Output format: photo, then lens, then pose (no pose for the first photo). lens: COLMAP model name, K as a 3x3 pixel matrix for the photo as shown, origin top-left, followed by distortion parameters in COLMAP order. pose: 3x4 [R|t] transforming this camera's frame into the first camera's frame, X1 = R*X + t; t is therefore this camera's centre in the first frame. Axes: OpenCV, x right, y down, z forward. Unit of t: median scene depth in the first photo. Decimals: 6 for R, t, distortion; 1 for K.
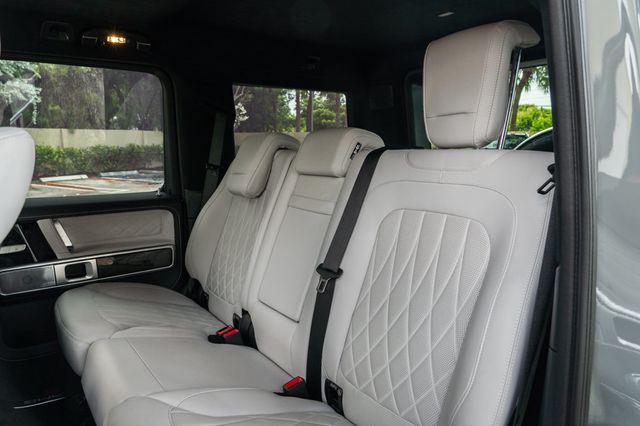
lens RADIAL K [[435.9, 0, 309.0], [0, 435.9, 226.2], [0, 0, 1]] dist [-0.019378, 0.004093]
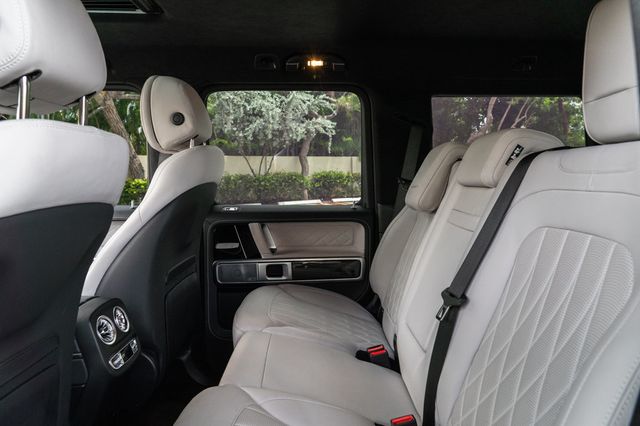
lens RADIAL K [[435.9, 0, 333.3], [0, 435.9, 227.2], [0, 0, 1]] dist [-0.019378, 0.004093]
pose [[0.847113, 0.062304, -0.527748, 0.198568], [-0.091702, 0.995344, -0.029689, 0.011359], [0.523441, 0.073545, 0.848882, 0.114914]]
